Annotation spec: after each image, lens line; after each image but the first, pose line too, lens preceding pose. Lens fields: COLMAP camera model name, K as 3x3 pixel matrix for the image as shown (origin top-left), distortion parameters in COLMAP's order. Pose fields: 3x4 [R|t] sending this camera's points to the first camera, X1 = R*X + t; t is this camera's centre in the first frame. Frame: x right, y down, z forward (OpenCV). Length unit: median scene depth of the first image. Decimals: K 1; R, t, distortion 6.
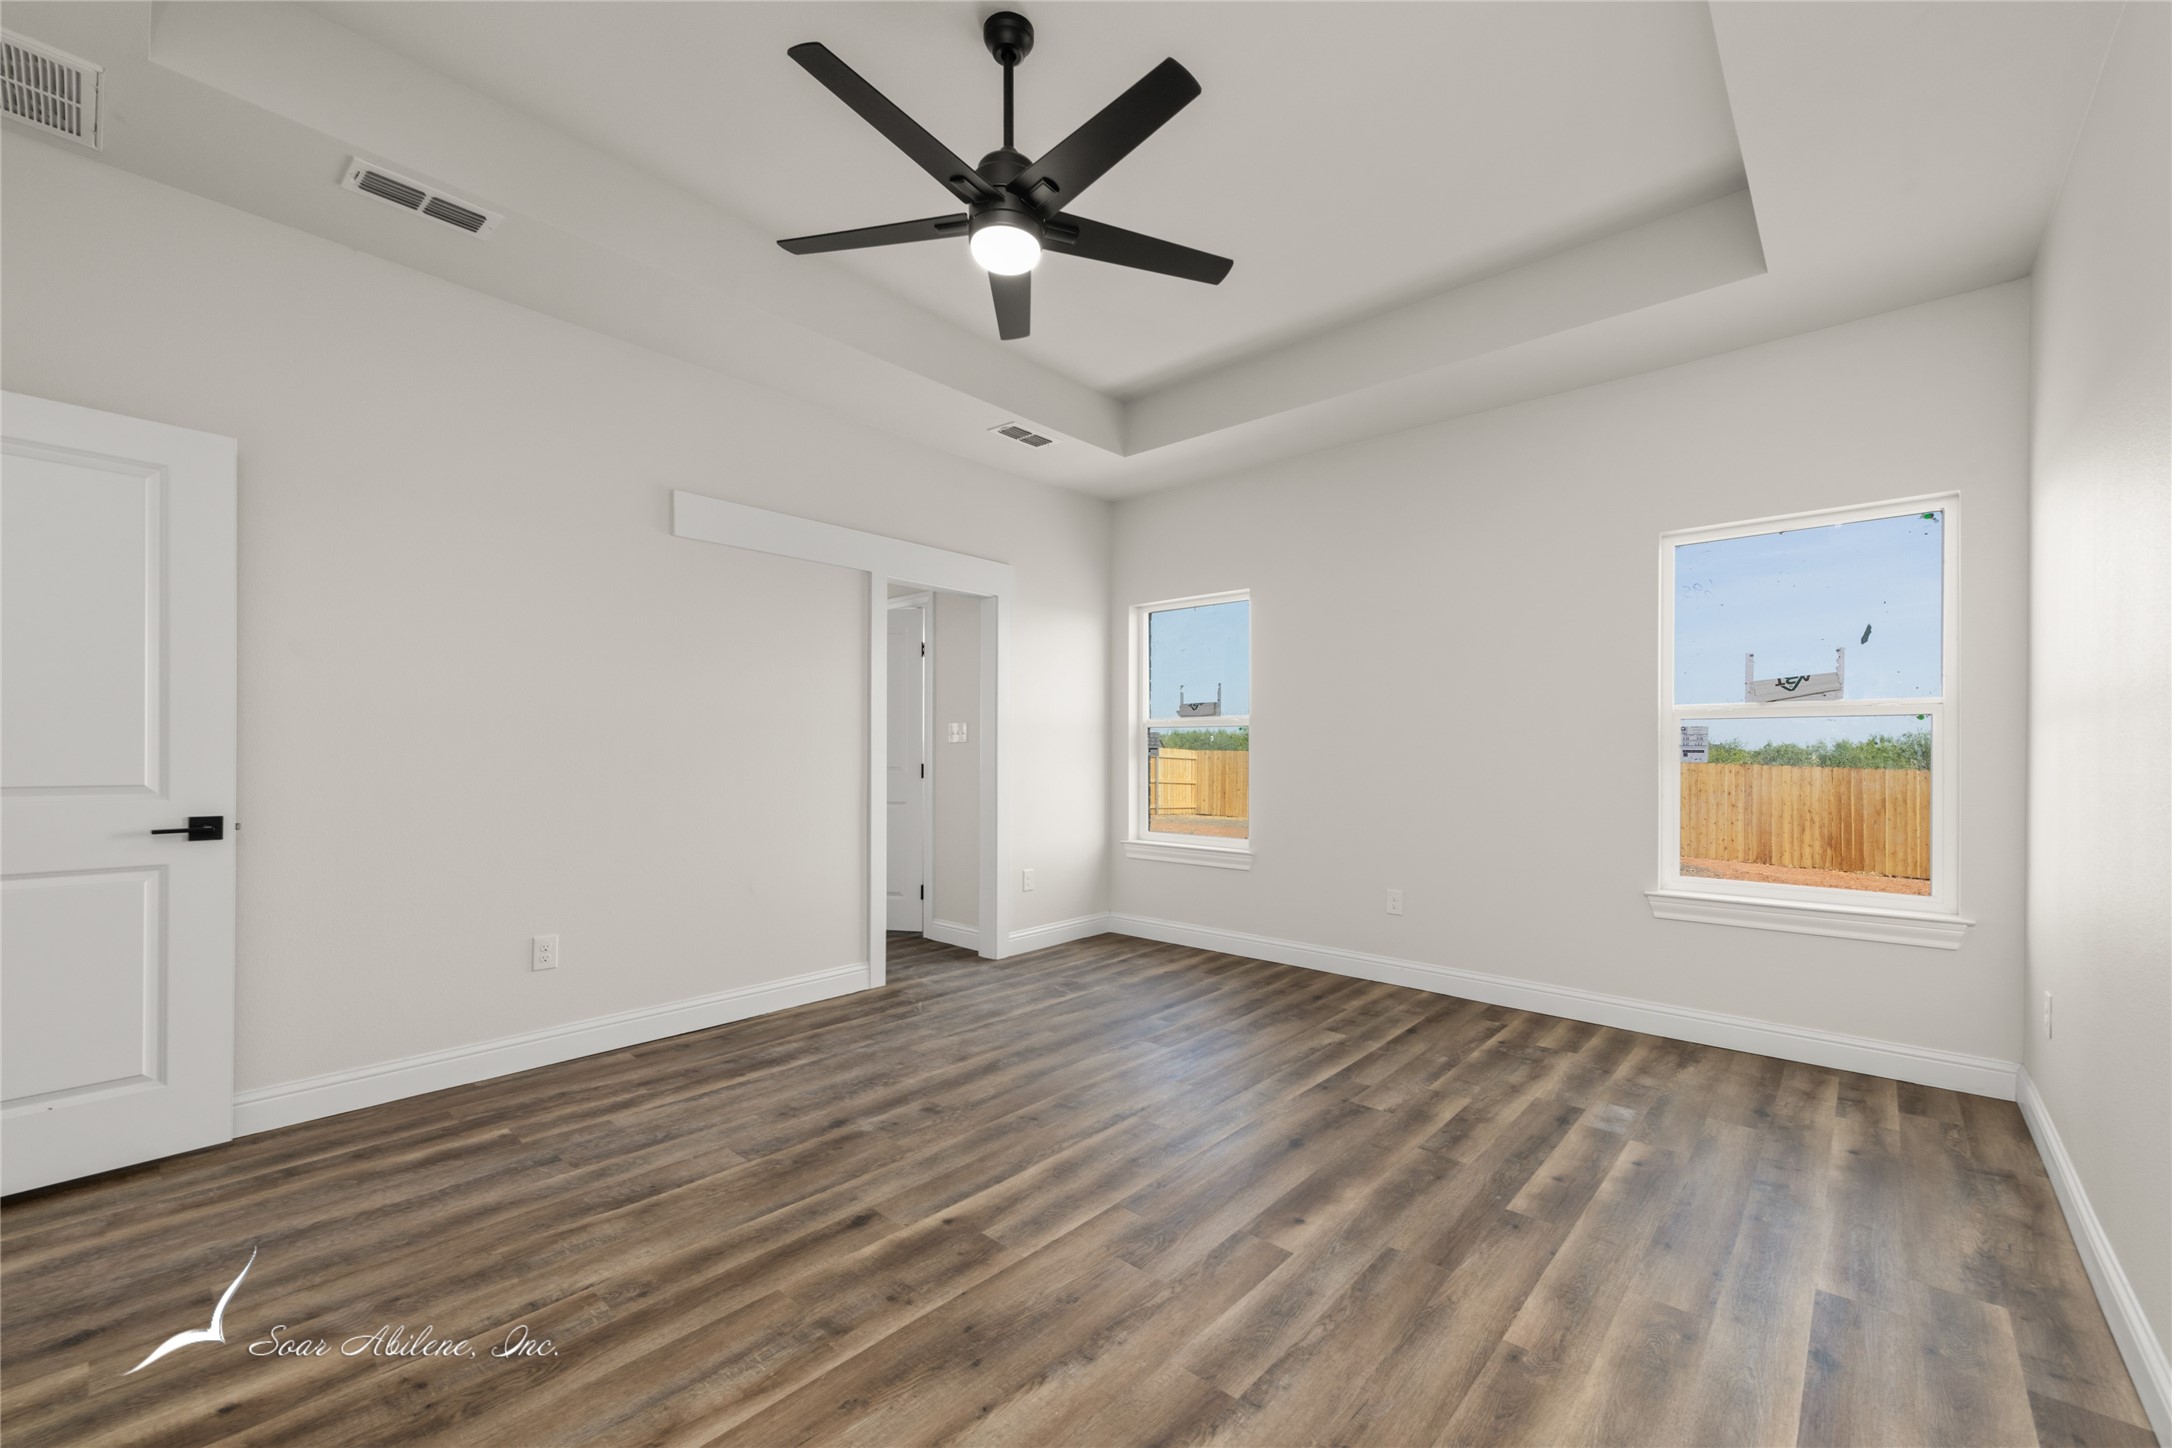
lens RADIAL K [[887.5, 0, 1094.3], [0, 887.5, 734.7], [0, 0, 1]] dist [0.023582, -0.009098]
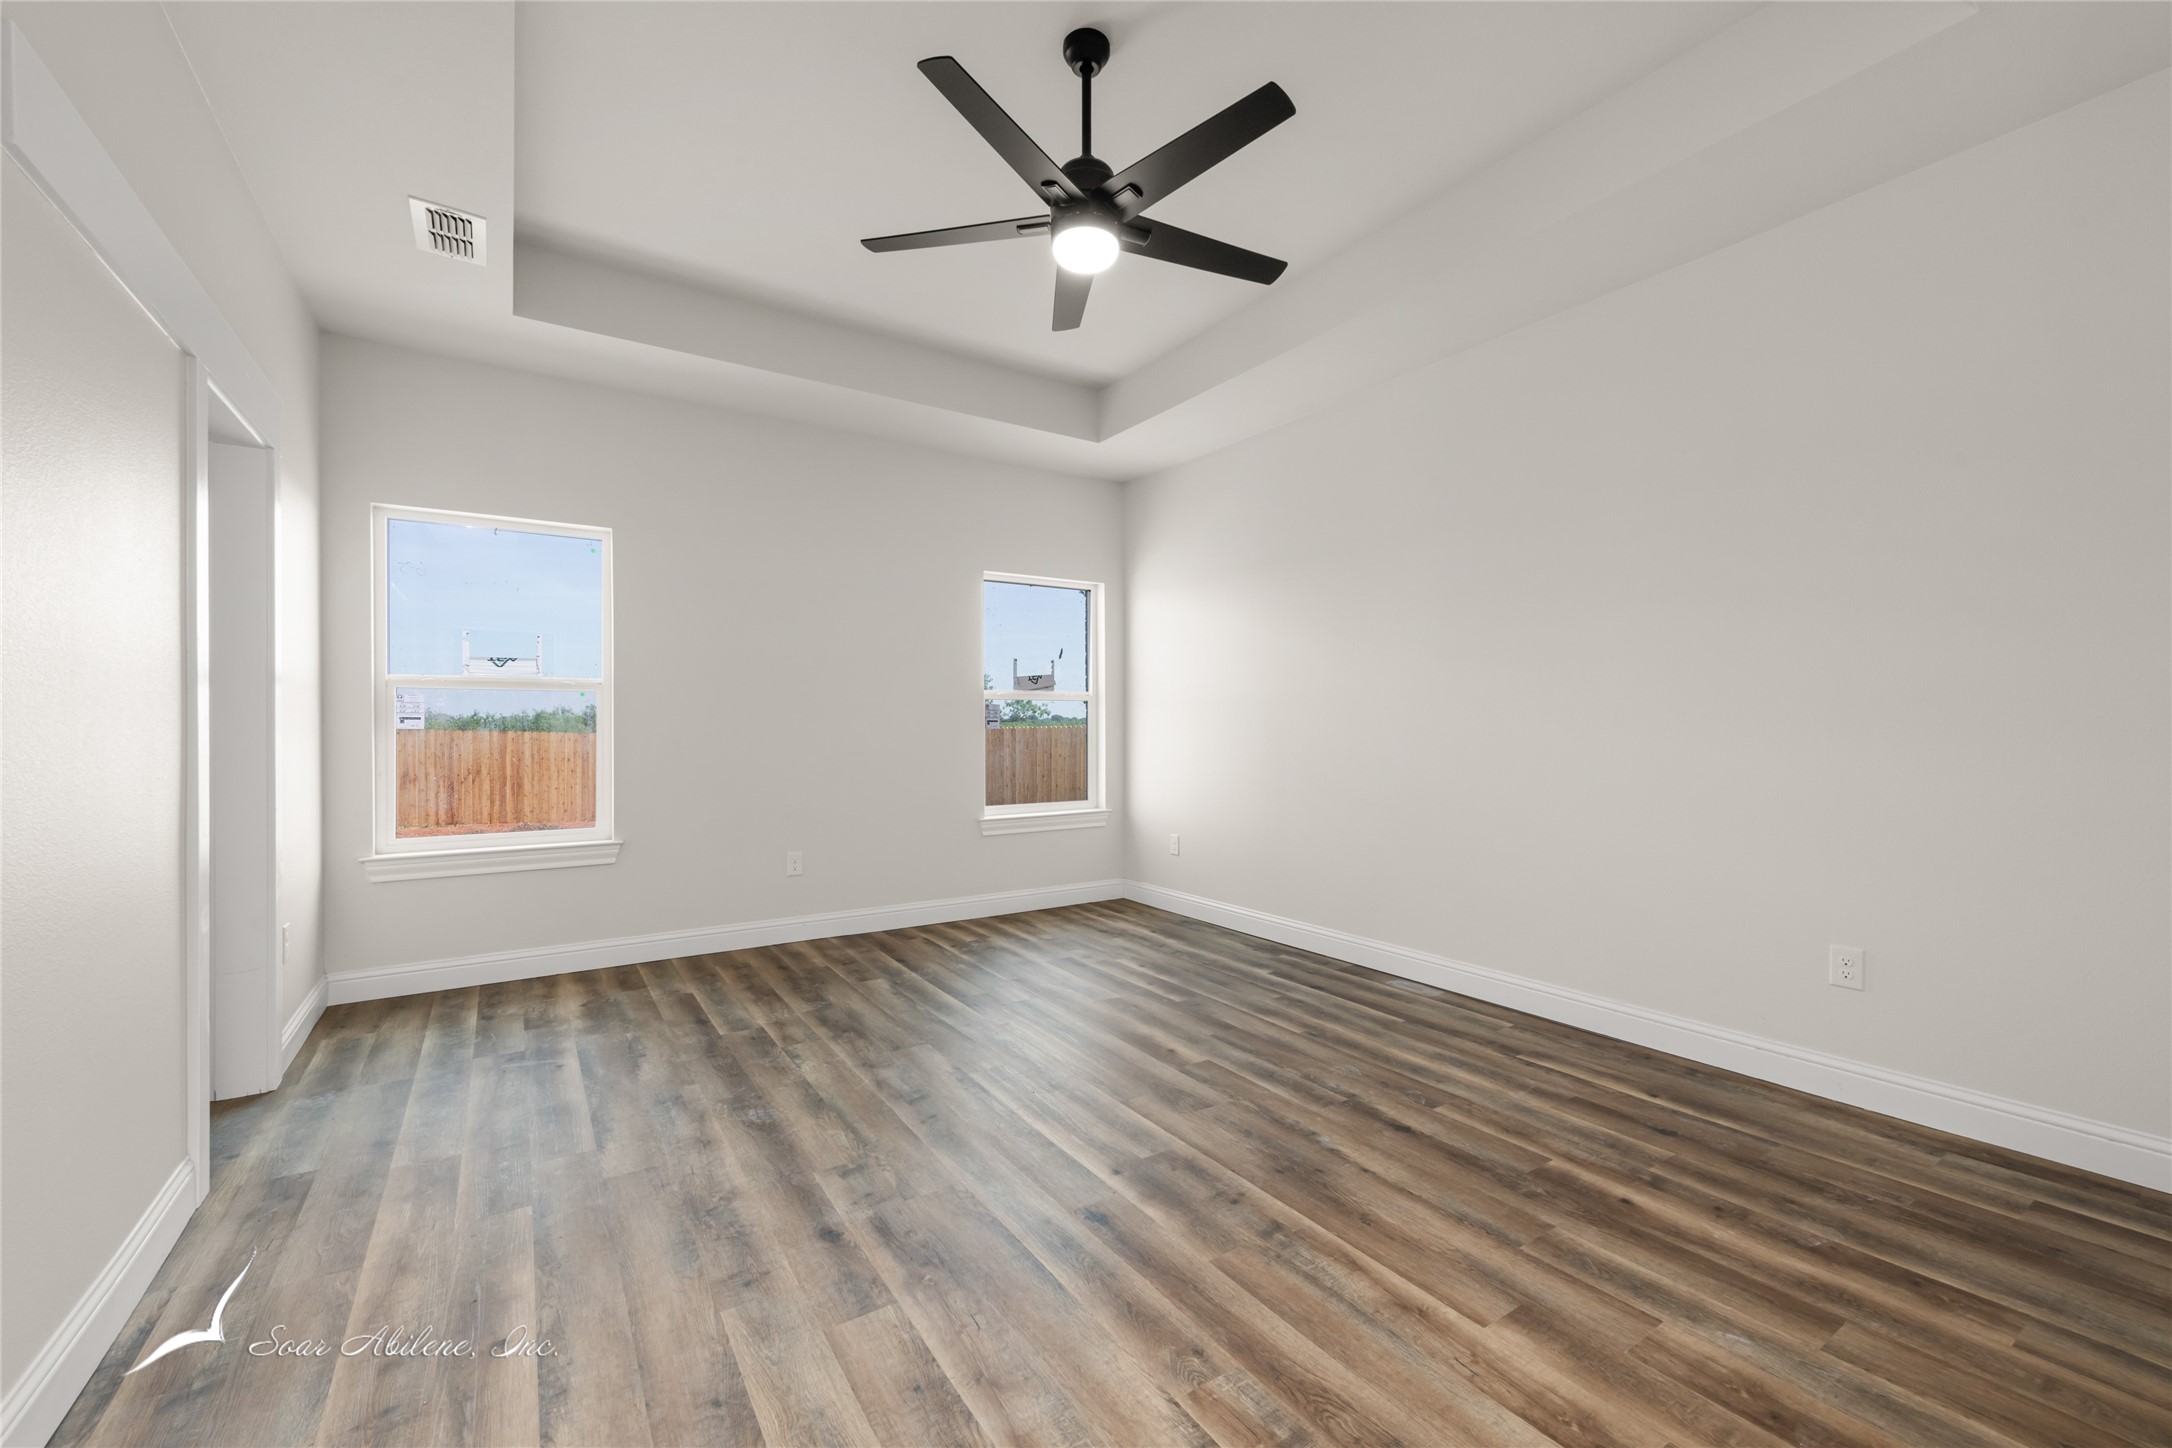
lens RADIAL K [[868.3, 0, 1119.7], [0, 868.3, 719.0], [0, 0, 1]] dist [0.017036, -0.000219]
pose [[0.245378, 0.001436, 0.969426, -0.882598], [-0.017574, 0.999841, 0.002967, 0.008532], [-0.969268, -0.017765, 0.245365, 0.578126]]
